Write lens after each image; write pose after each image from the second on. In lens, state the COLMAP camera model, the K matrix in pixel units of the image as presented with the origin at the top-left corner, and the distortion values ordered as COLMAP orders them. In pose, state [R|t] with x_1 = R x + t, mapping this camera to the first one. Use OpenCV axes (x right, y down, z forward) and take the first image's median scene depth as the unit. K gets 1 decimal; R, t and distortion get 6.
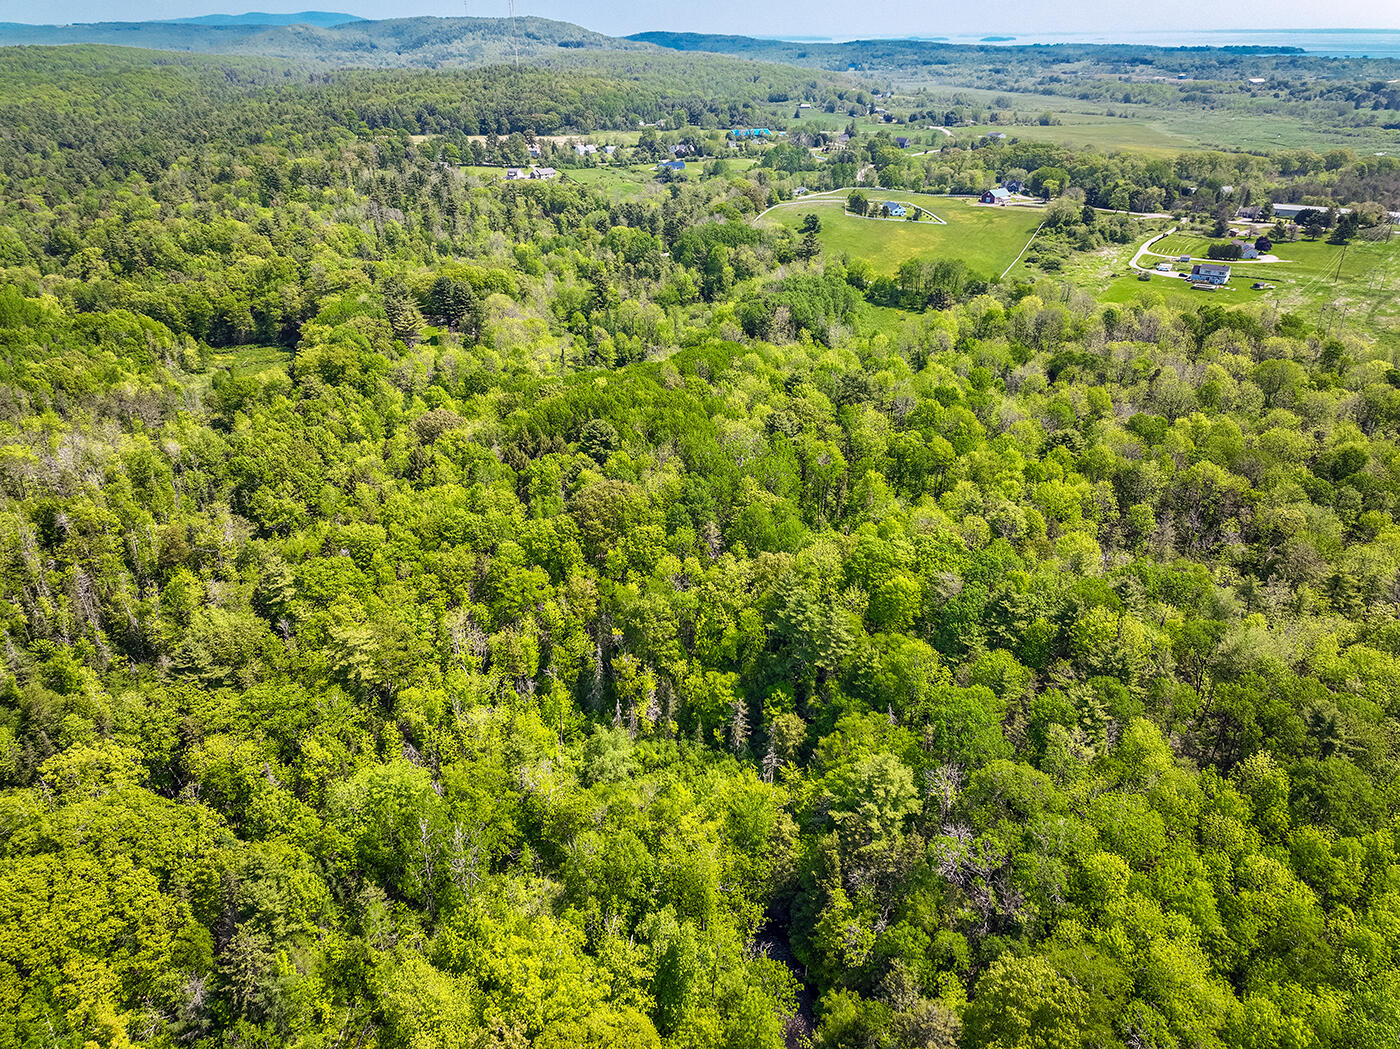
lens RADIAL K [[971.1, 0, 701.5], [0, 971.1, 524.5], [0, 0, 1]] dist [0.010137, 0.027684]
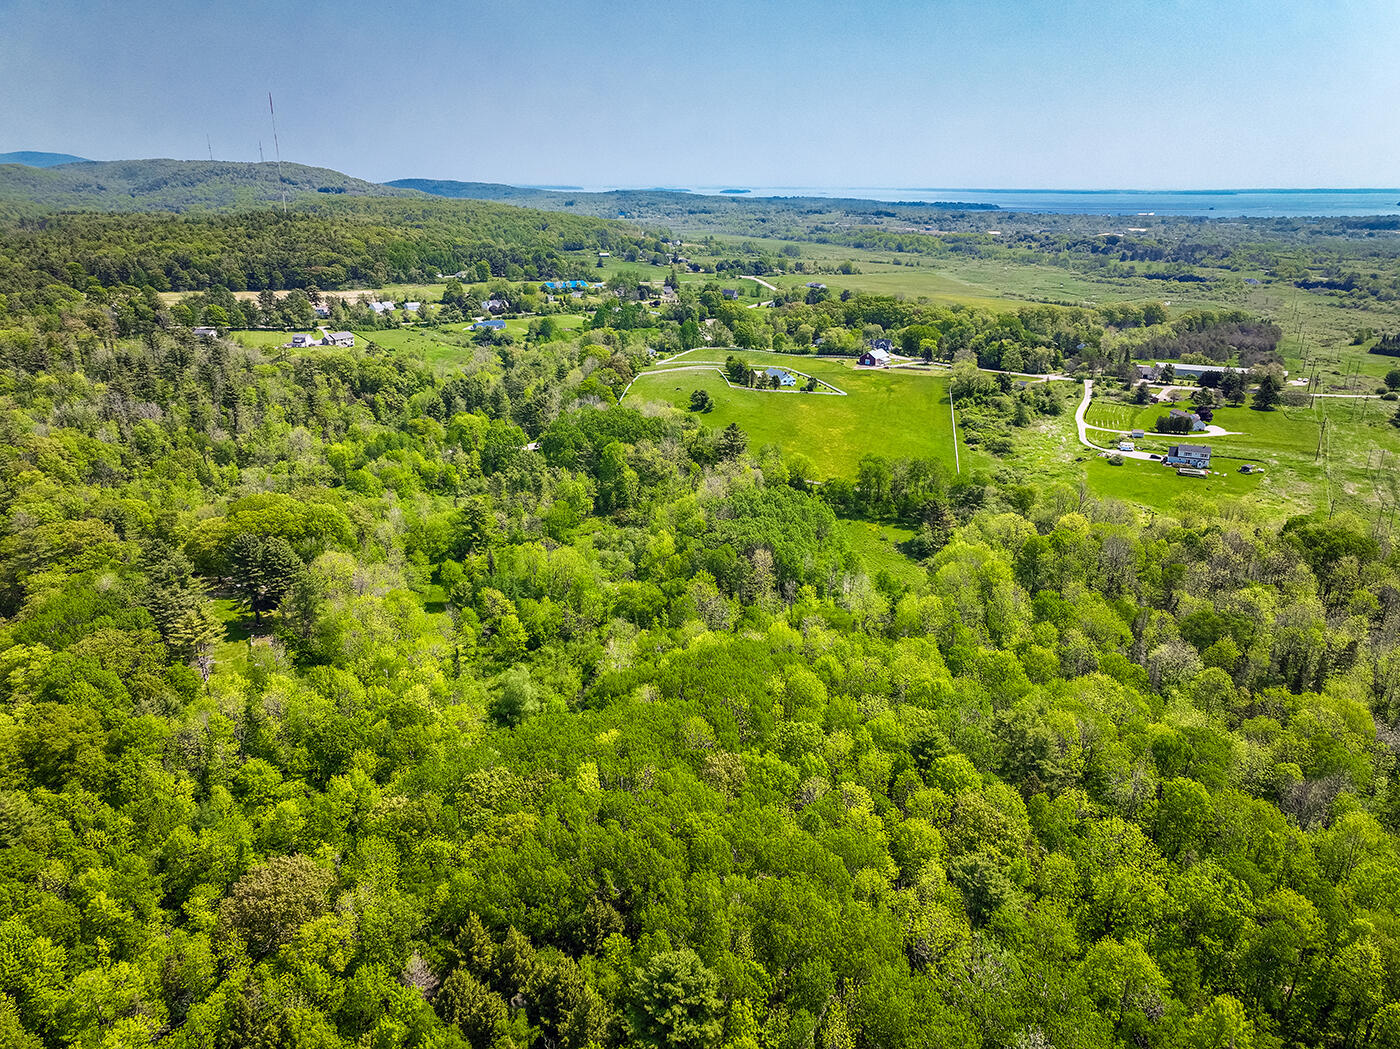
lens RADIAL K [[971.1, 0, 696.4], [0, 971.1, 522.8], [0, 0, 1]] dist [0.010137, 0.027684]
pose [[0.973879, -0.062333, 0.218345, -0.071165], [0.090235, 0.988636, -0.120238, -0.098238], [-0.208369, 0.136800, 0.968436, 0.193383]]
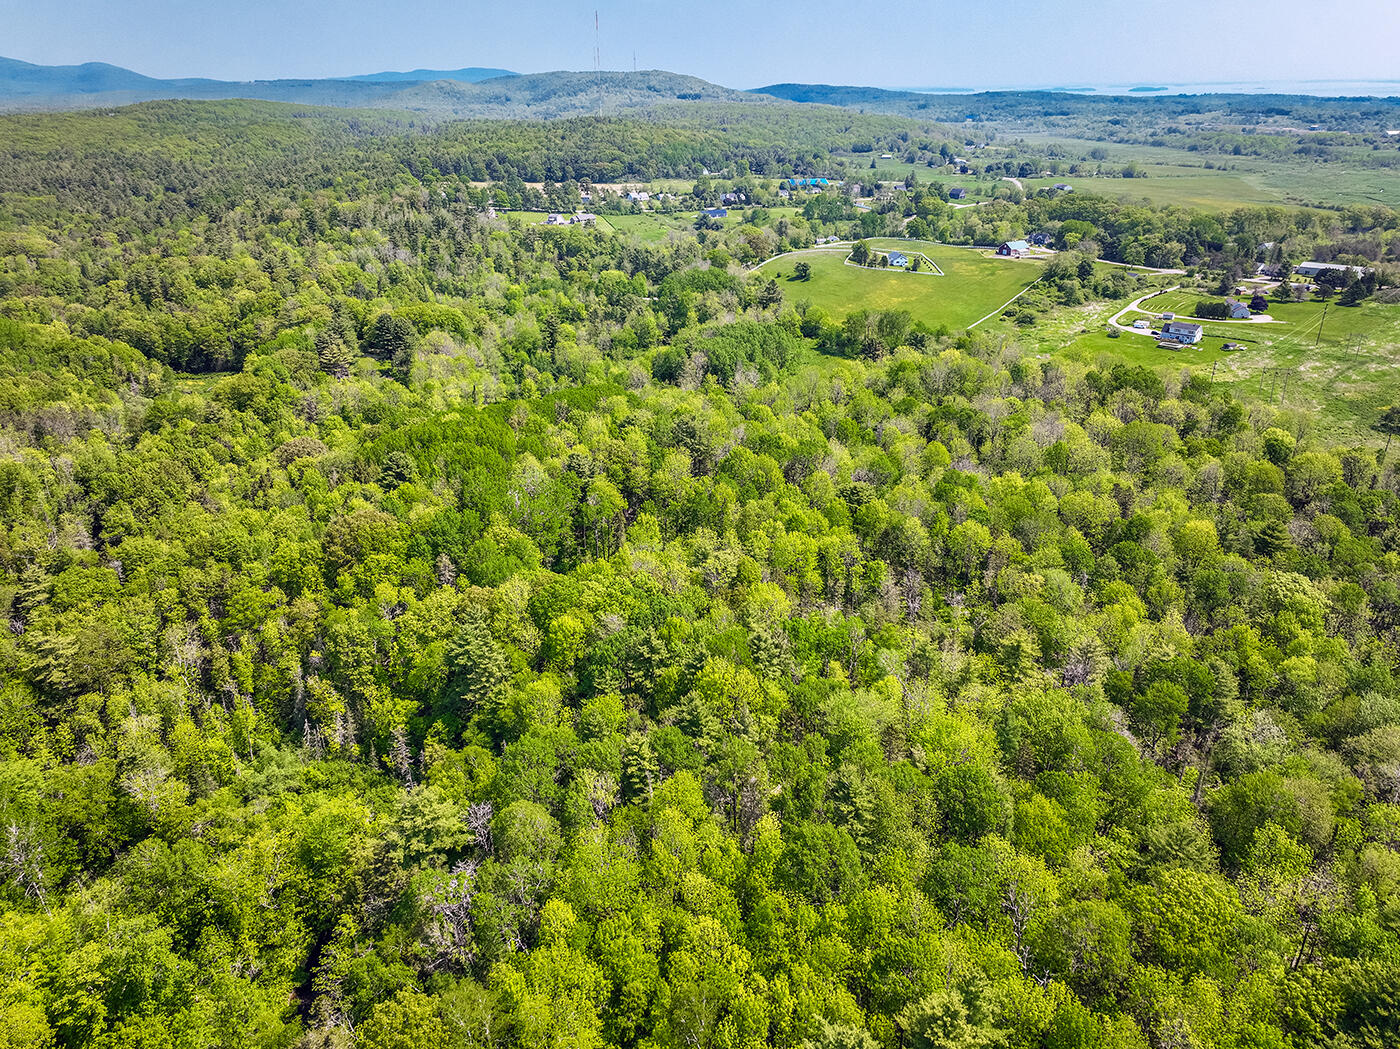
lens RADIAL K [[971.1, 0, 703.5], [0, 971.1, 528.9], [0, 0, 1]] dist [0.010137, 0.027684]
pose [[0.991689, 0.051825, -0.117758, 0.131745], [-0.056433, 0.997752, -0.036144, -0.002473], [0.115620, 0.042489, 0.992384, 0.003287]]
